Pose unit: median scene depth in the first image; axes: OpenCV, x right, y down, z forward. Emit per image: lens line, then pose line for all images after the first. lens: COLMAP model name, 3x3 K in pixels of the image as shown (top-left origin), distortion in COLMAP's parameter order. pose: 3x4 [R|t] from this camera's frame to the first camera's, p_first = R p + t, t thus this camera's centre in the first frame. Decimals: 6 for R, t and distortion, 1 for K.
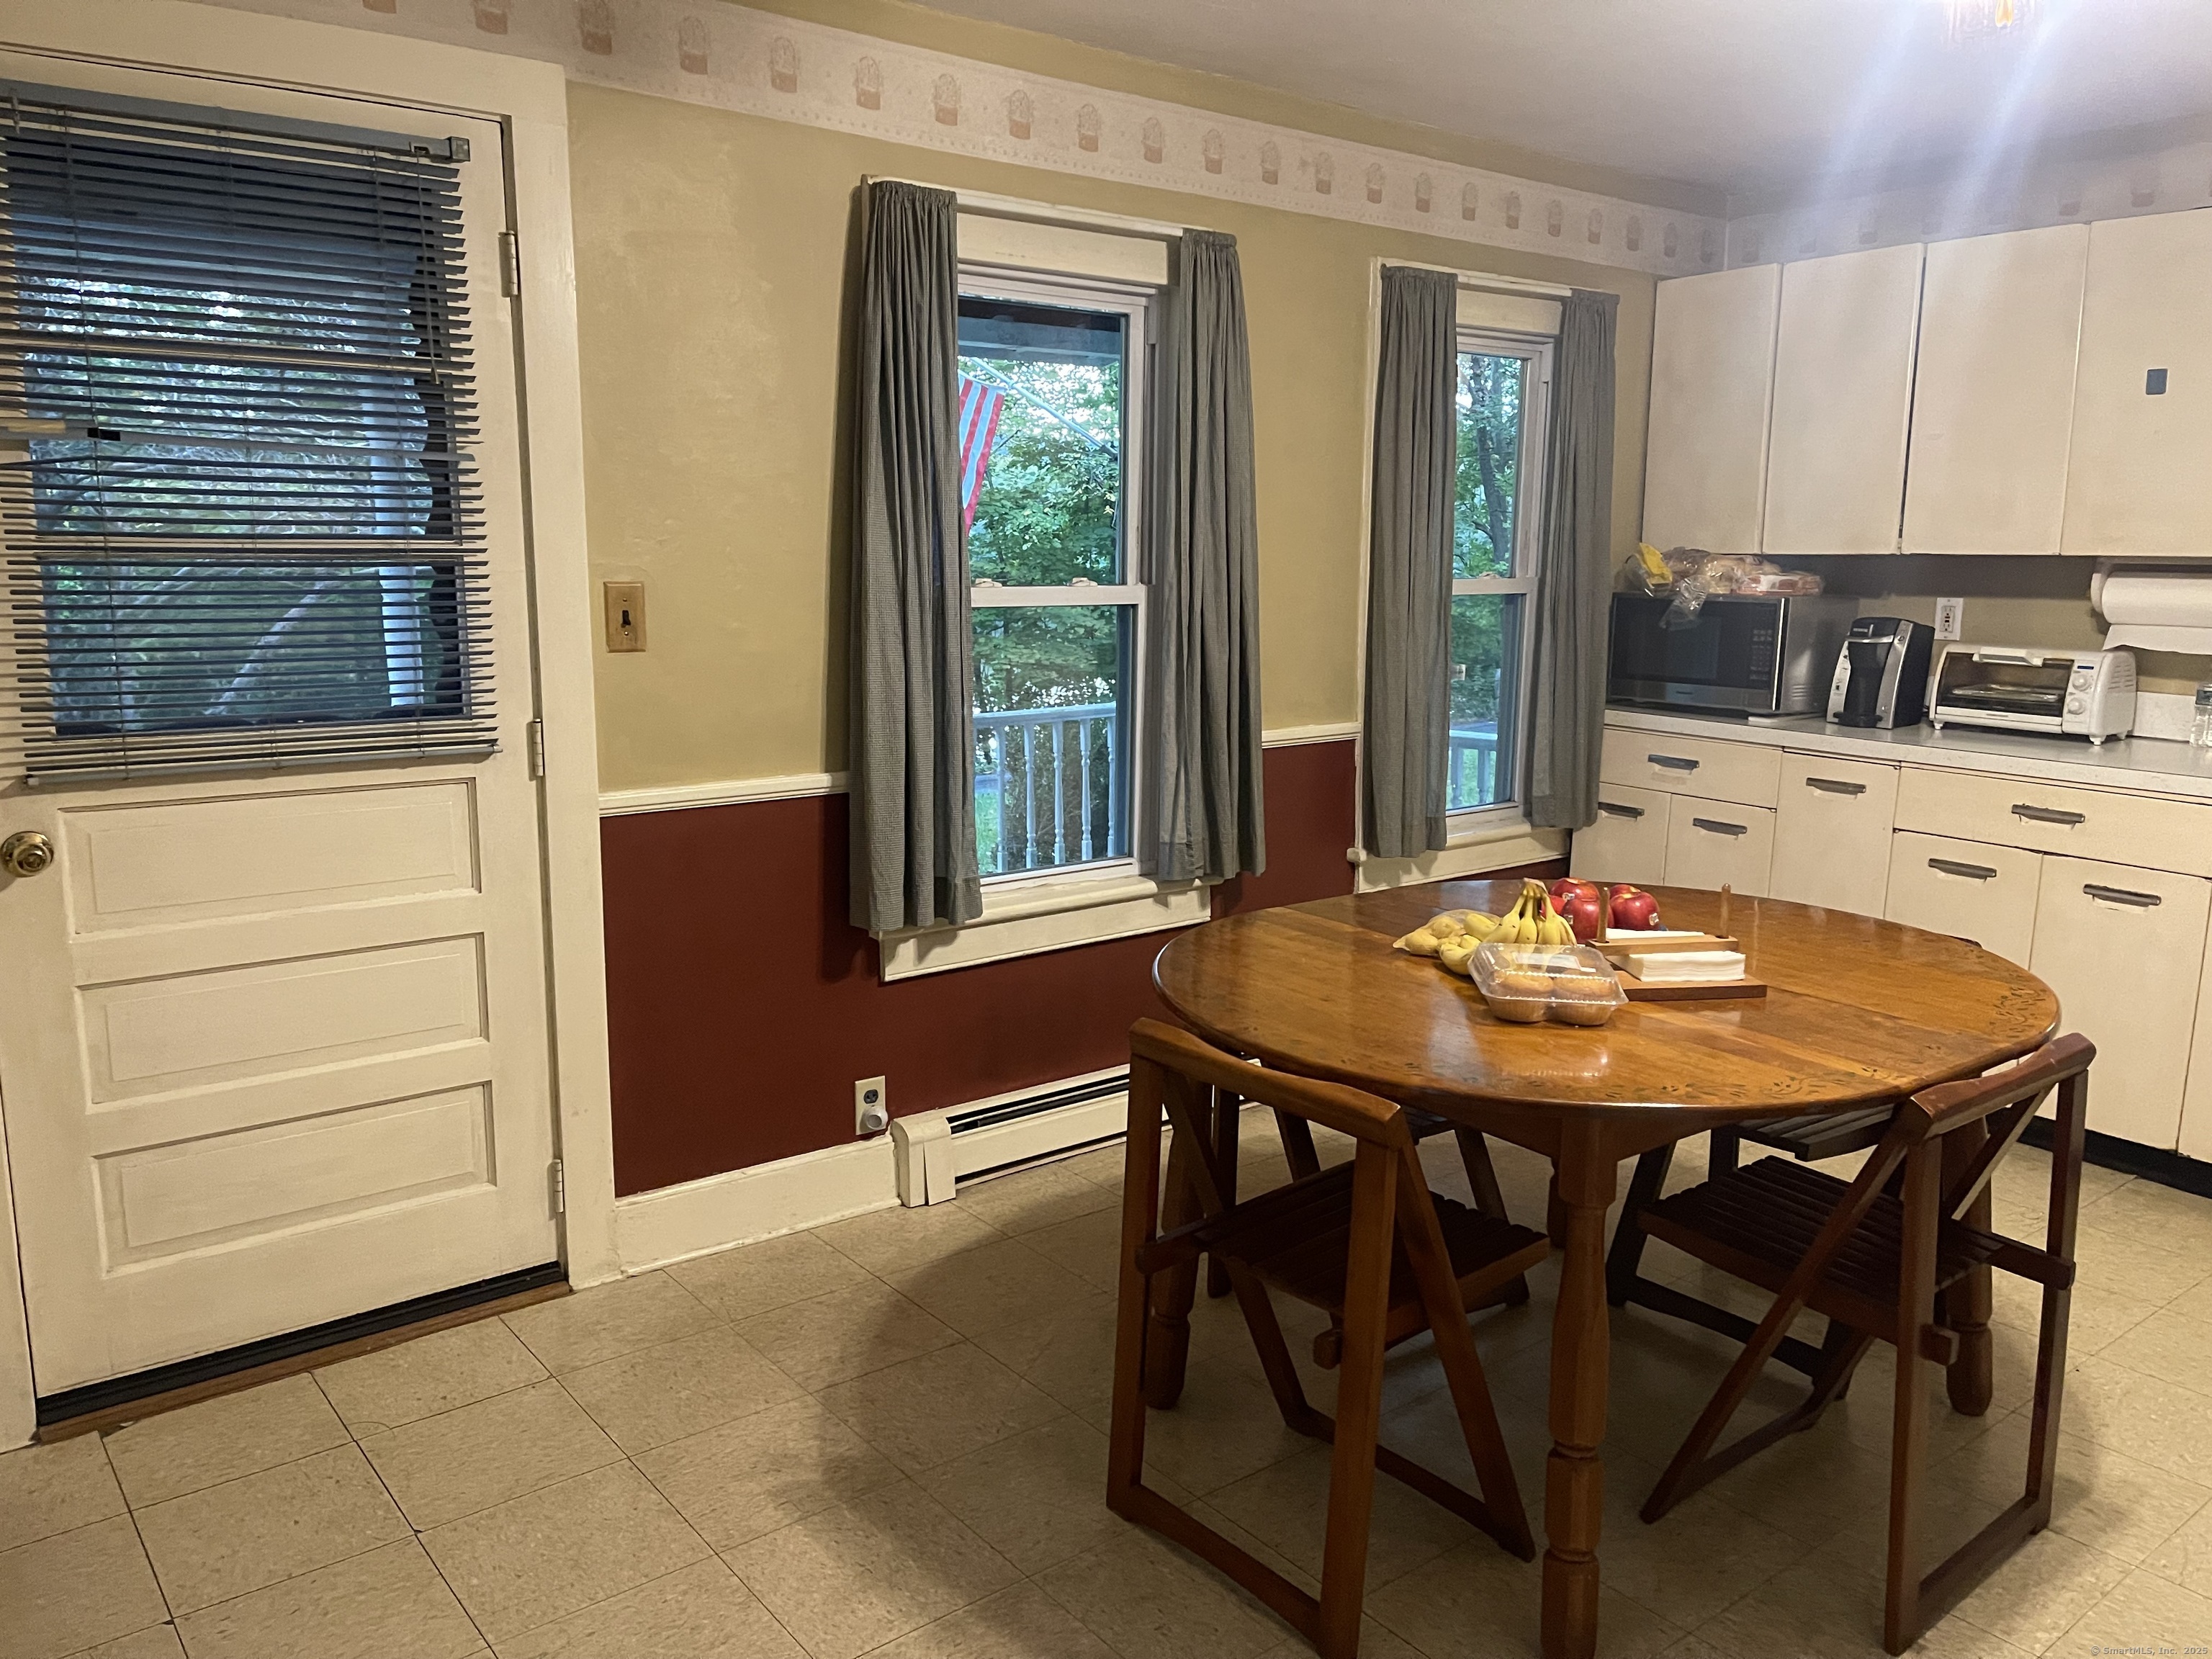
lens RADIAL K [[1699.6, 0, 1107.8], [0, 1699.6, 848.7], [0, 0, 1]] dist [0.119970, -0.204258]
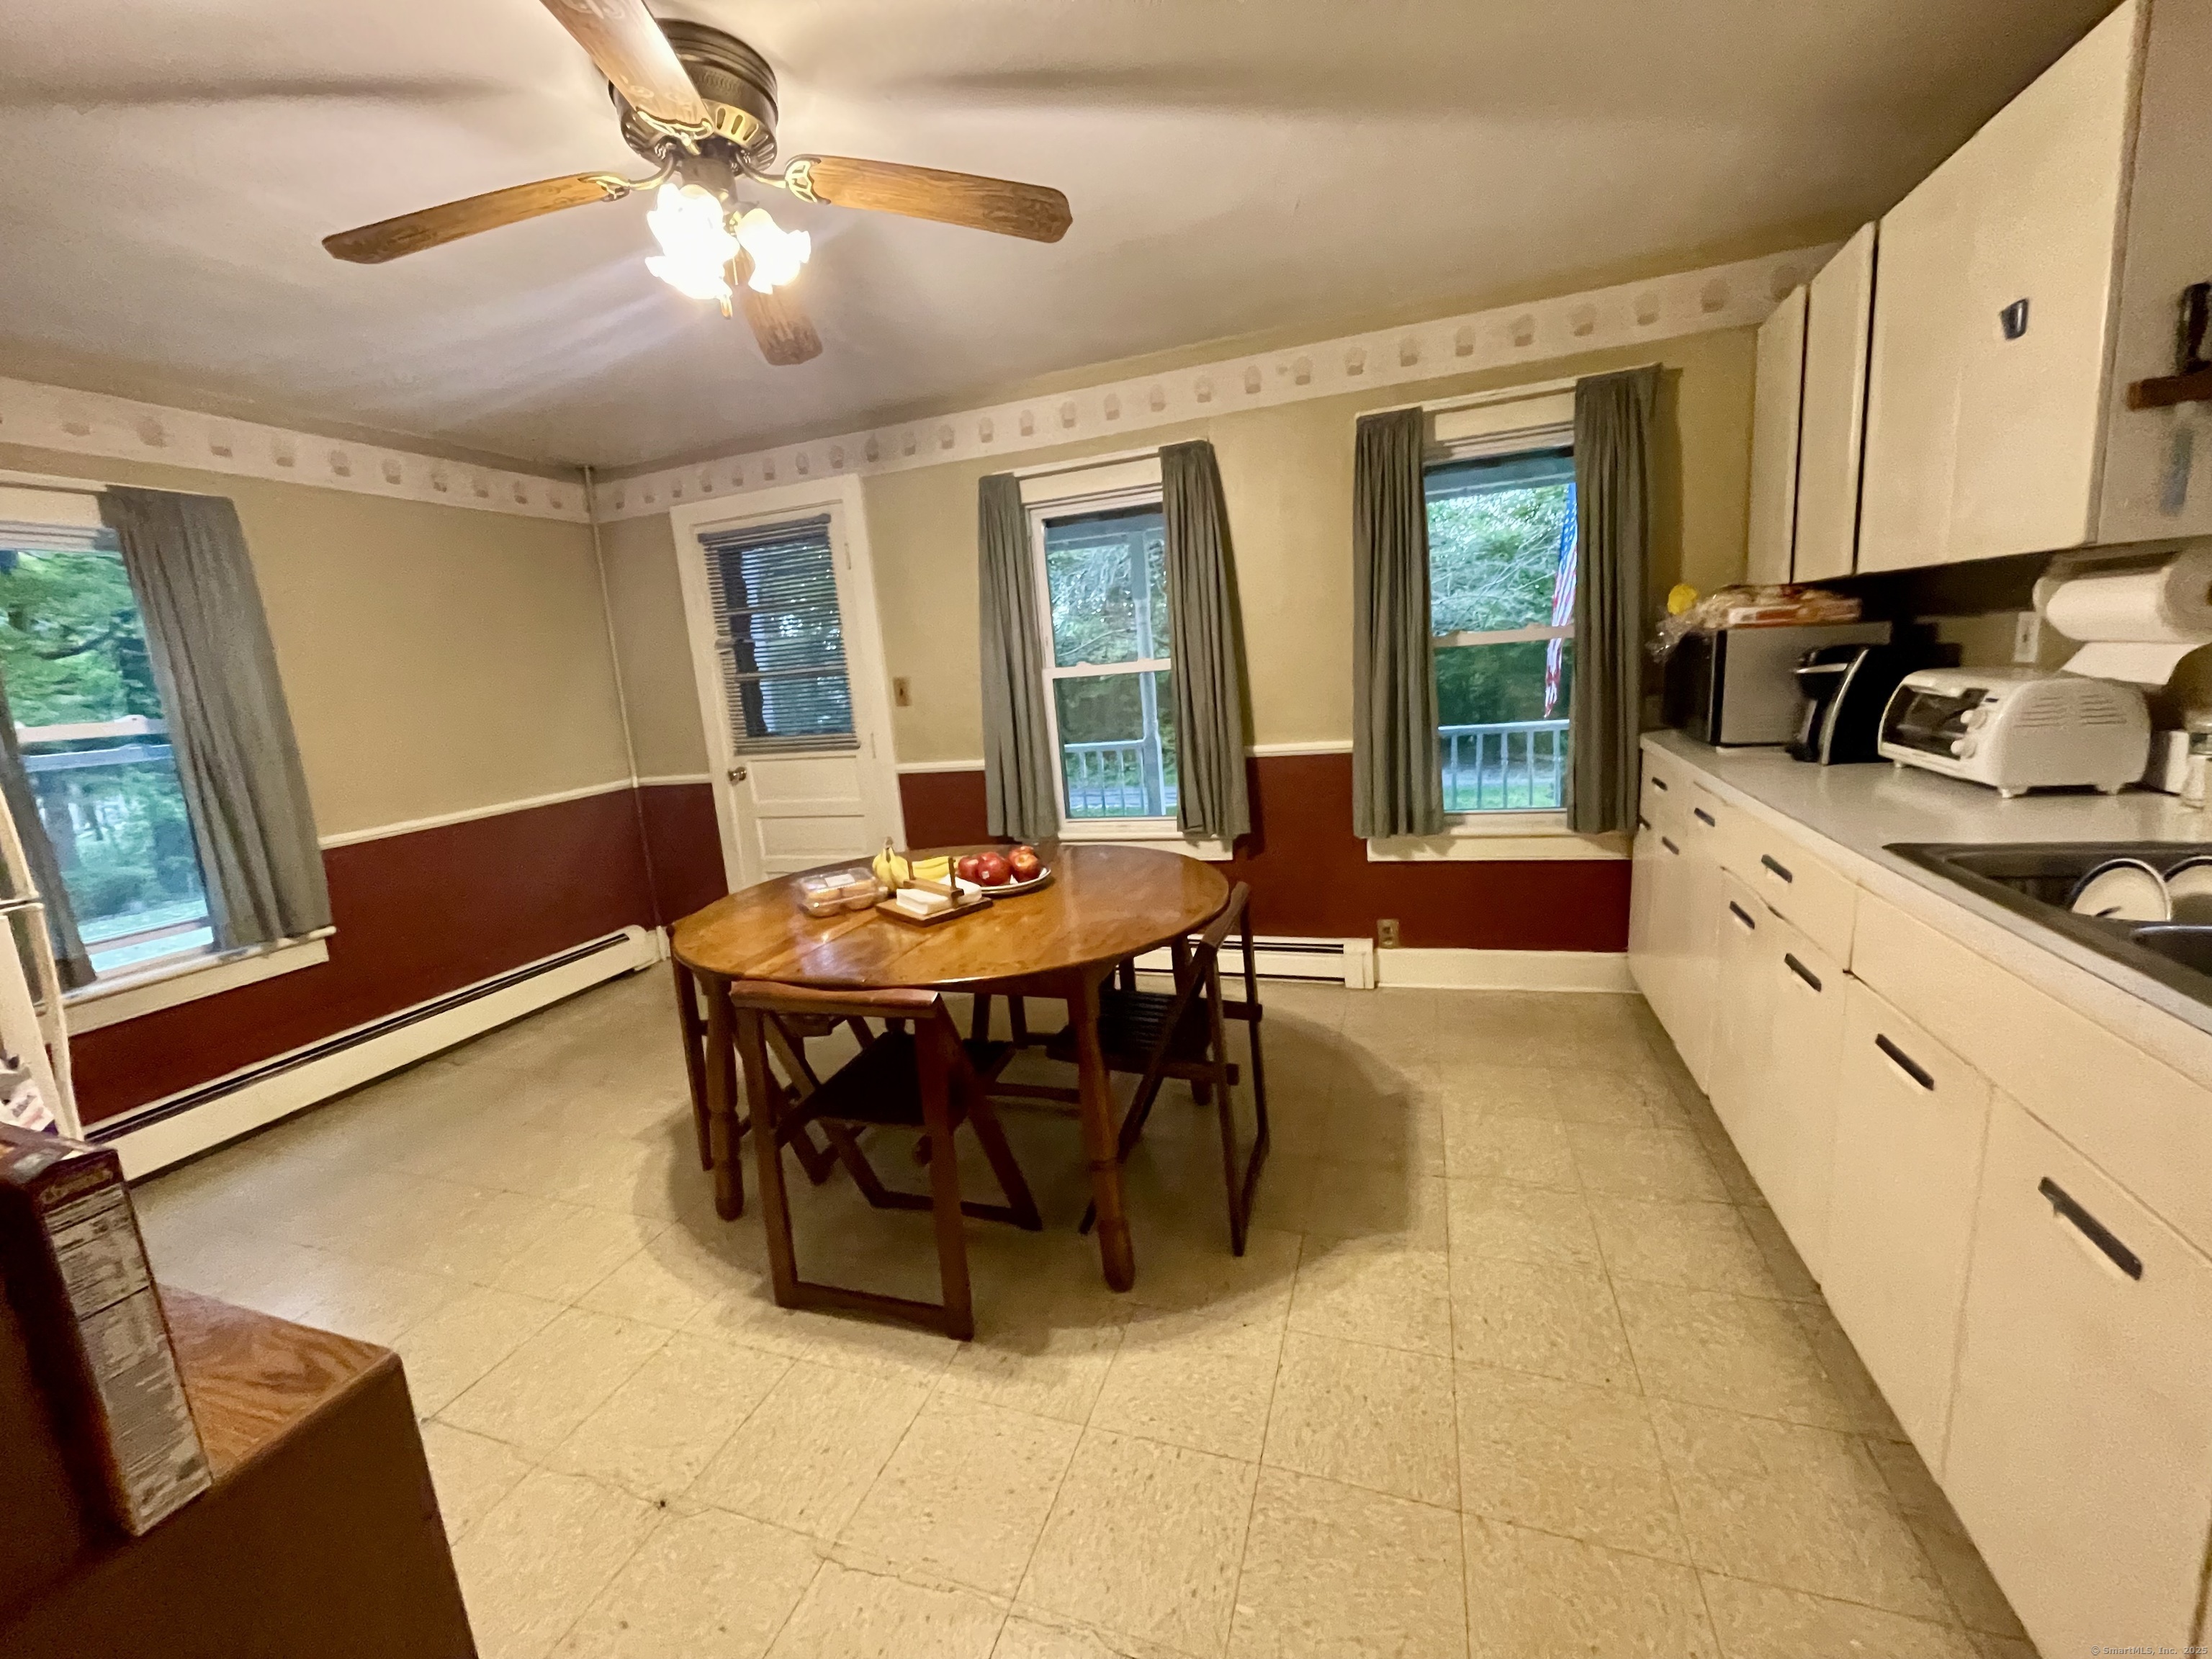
lens RADIAL K [[866.6, 0, 1106.0], [0, 866.6, 829.5], [0, 0, 1]] dist [-0.000610, -0.000050]
pose [[0.526872, 0.112949, -0.842406, 0.698942], [-0.067000, 0.993566, 0.091312, -0.055181], [0.847300, 0.008331, 0.531049, 0.456580]]
